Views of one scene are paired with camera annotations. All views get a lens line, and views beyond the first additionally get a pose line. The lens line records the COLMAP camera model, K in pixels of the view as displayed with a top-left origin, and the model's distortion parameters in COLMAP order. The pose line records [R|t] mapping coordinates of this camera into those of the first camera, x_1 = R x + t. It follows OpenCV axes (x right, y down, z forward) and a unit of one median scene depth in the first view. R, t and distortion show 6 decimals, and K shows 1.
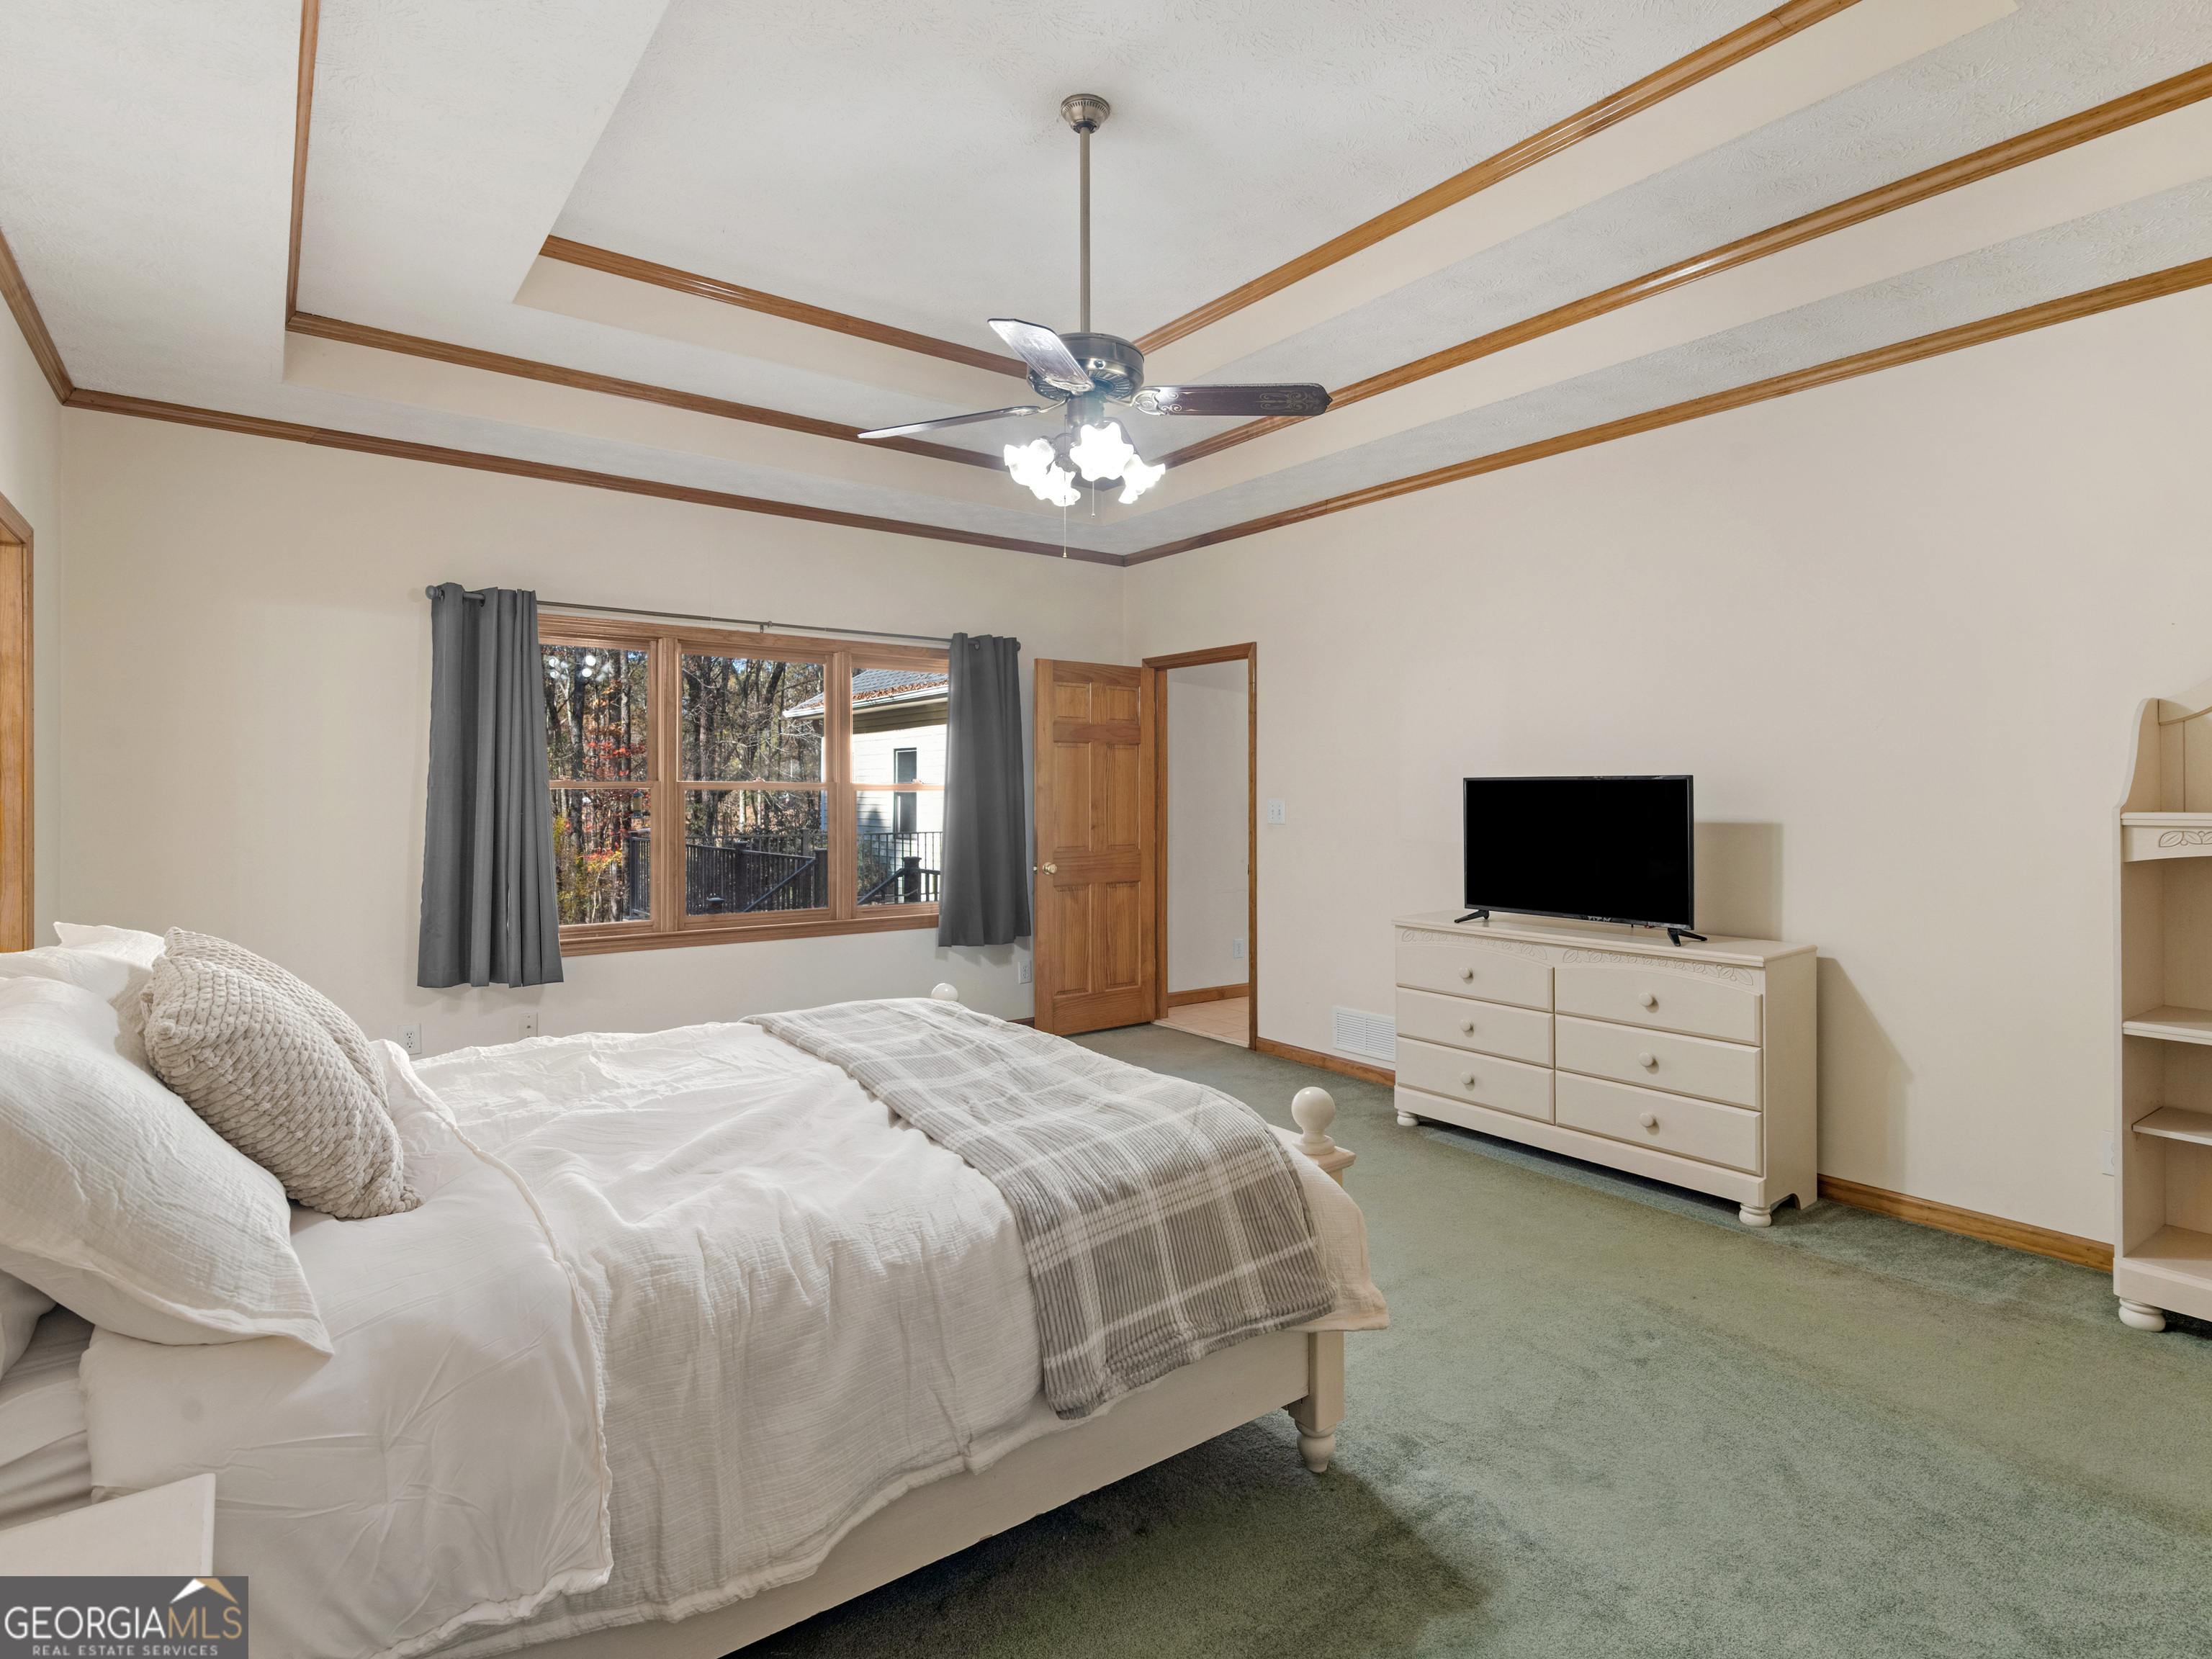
lens RADIAL K [[1132.2, 0, 1100.7], [0, 1132.2, 806.5], [0, 0, 1]] dist [-0.001566, -0.000780]
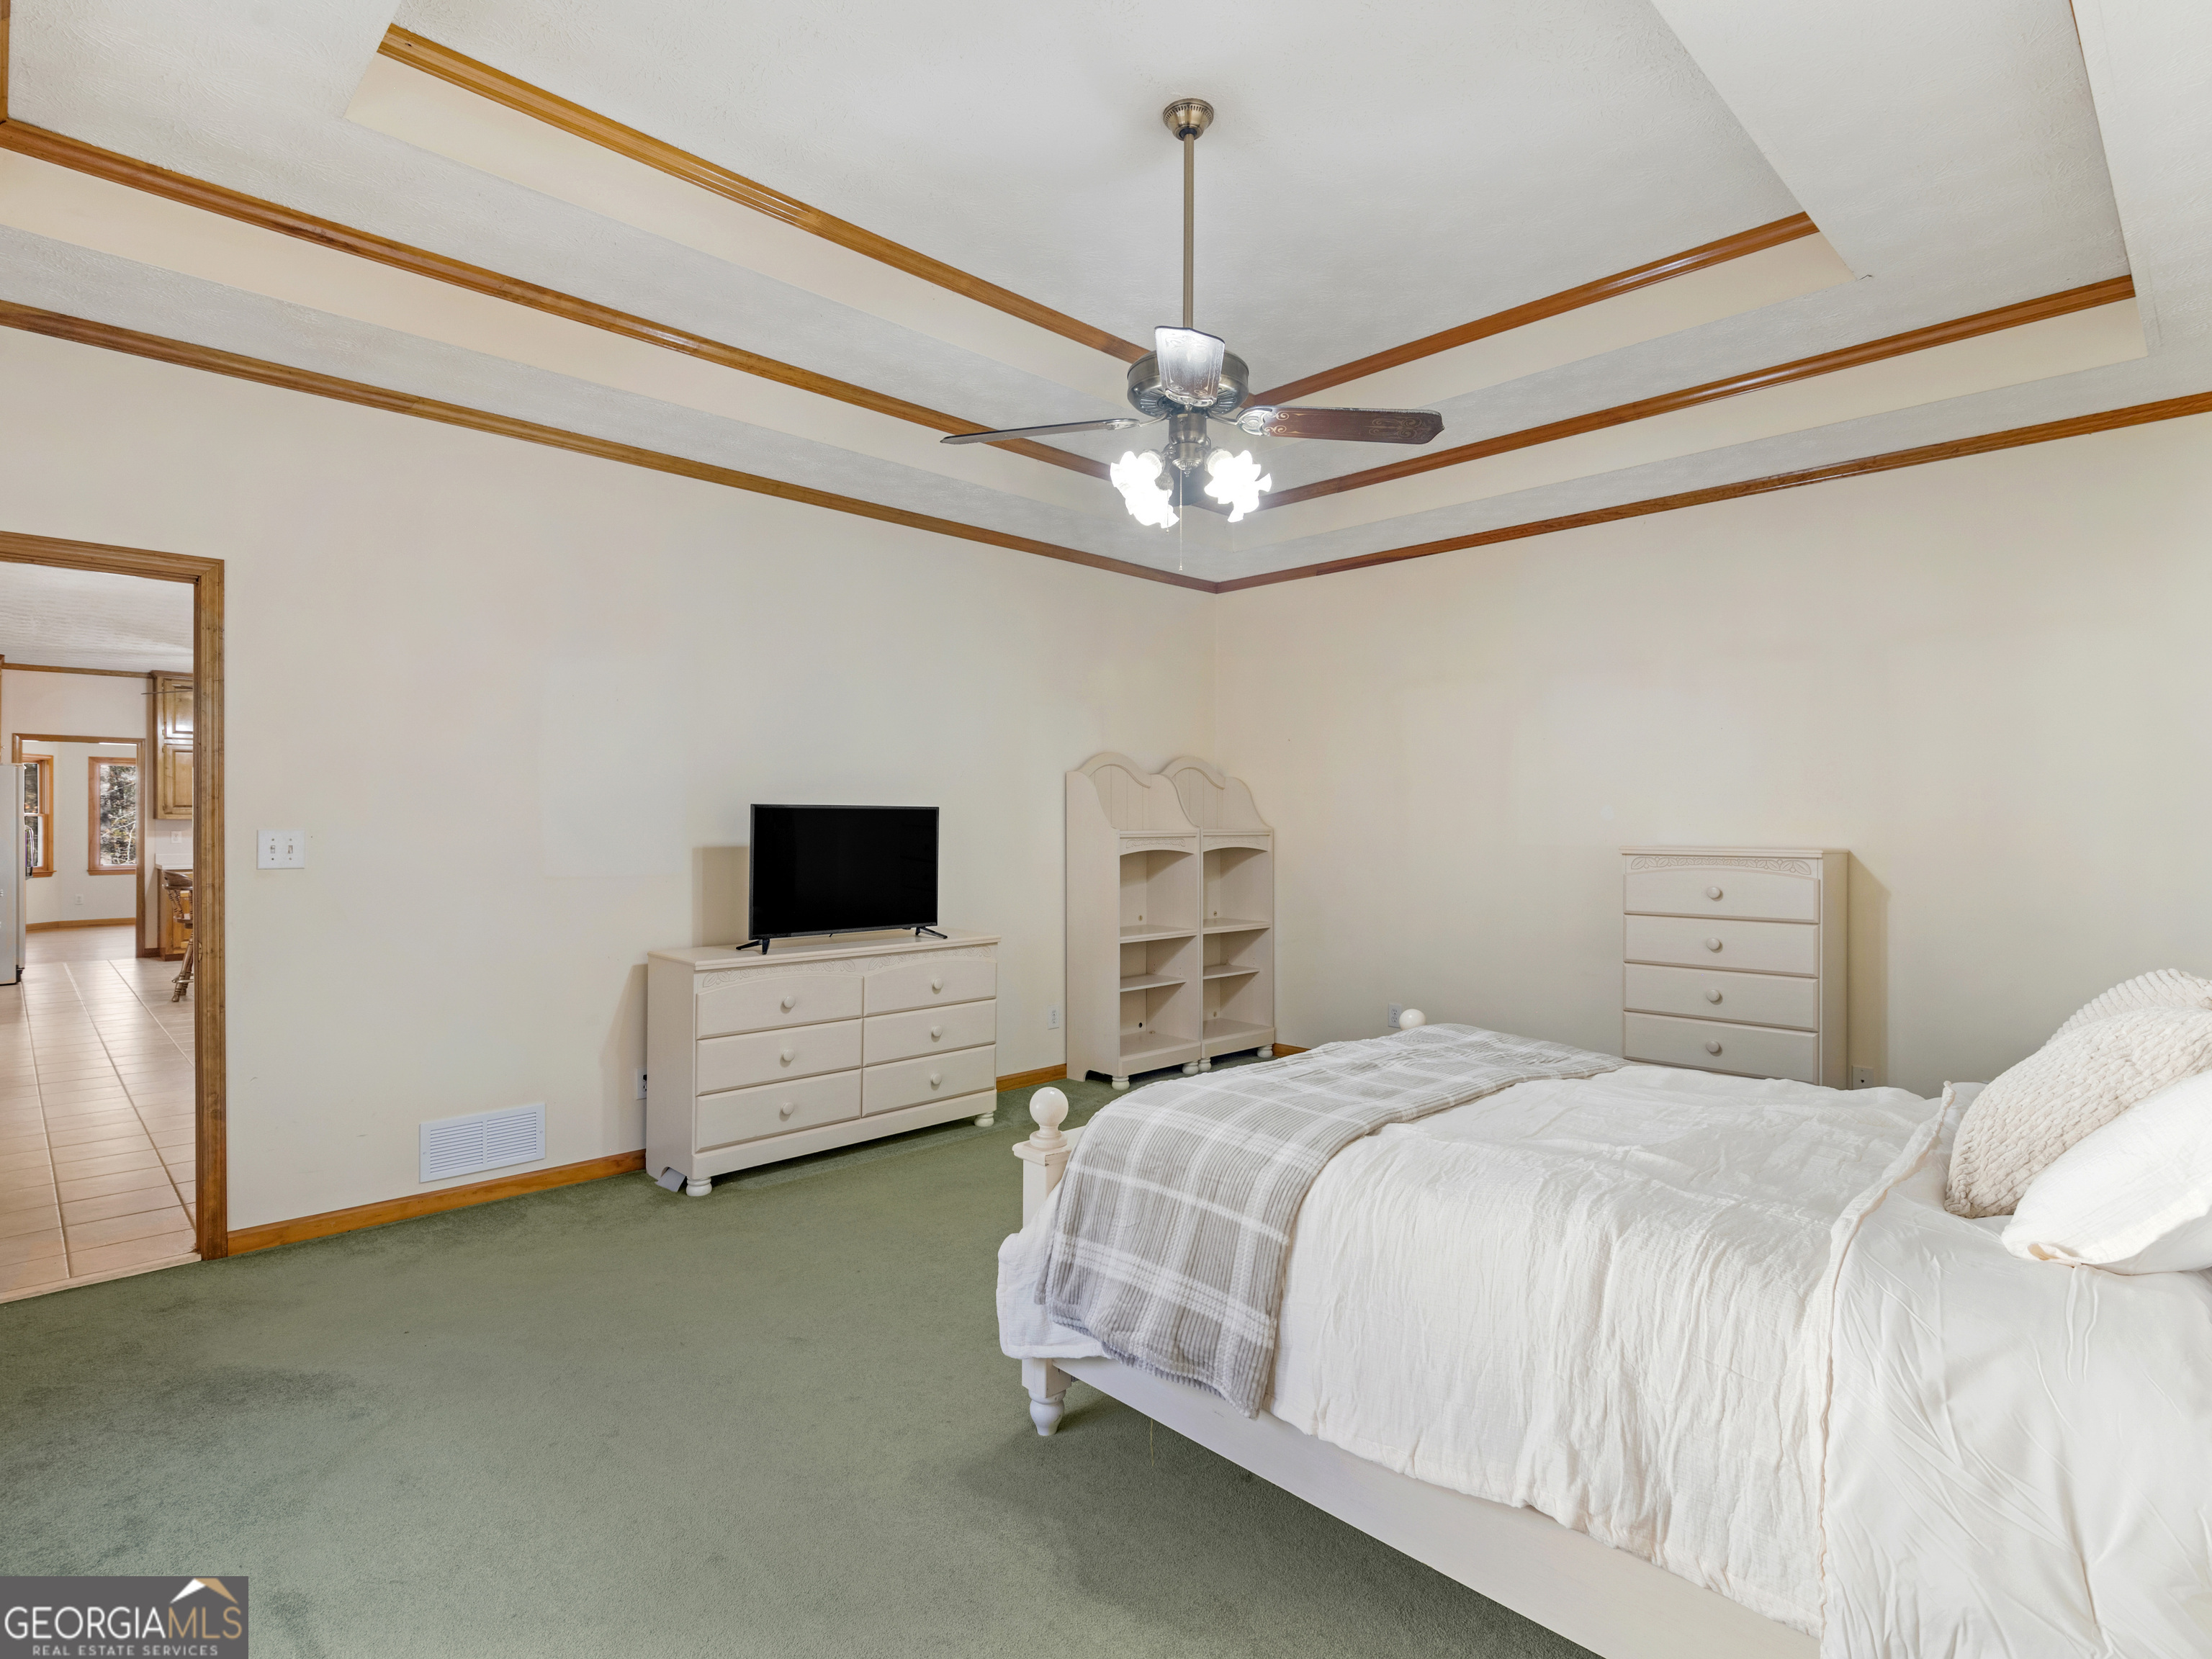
lens RADIAL K [[1132.2, 0, 1100.5], [0, 1132.2, 831.0], [0, 0, 1]] dist [-0.001566, -0.000780]
pose [[-0.132932, -0.010701, 0.991067, -0.721387], [0.005908, 0.999915, 0.011589, -0.012893], [-0.991108, 0.007396, -0.132857, 0.897154]]
